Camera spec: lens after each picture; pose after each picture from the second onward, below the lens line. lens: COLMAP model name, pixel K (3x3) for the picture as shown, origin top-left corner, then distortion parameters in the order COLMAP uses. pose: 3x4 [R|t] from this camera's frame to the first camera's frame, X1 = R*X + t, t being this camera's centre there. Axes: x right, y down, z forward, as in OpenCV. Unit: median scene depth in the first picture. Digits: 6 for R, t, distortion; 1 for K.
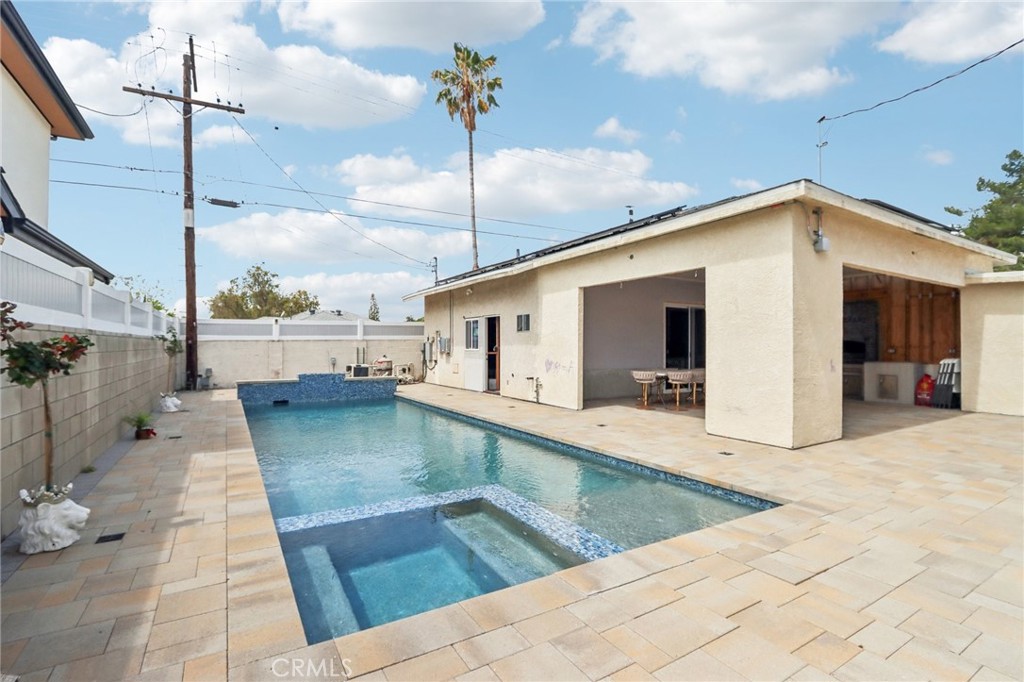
lens RADIAL K [[476.3, 0, 514.2], [0, 476.3, 341.6], [0, 0, 1]] dist [-0.002231, -0.000079]
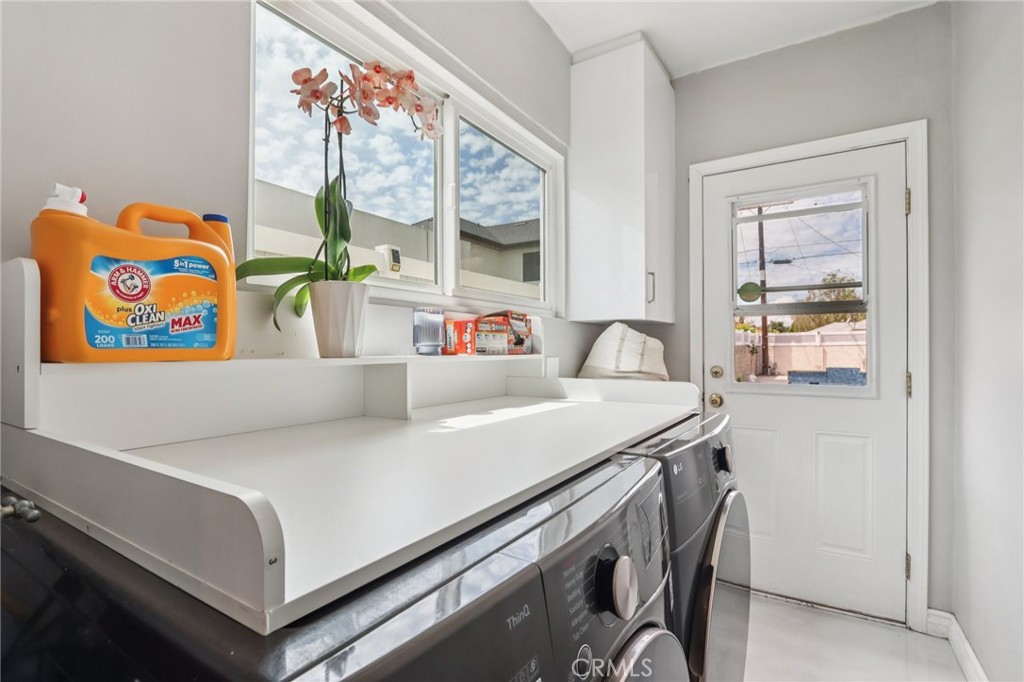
lens RADIAL K [[476.3, 0, 512.5], [0, 476.3, 343.0], [0, 0, 1]] dist [-0.002231, -0.000079]
pose [[0.443685, -0.010254, -0.896124, 0.457324], [0.011209, 0.999920, -0.005891, -0.013708], [0.896113, -0.007431, 0.443764, -0.578200]]
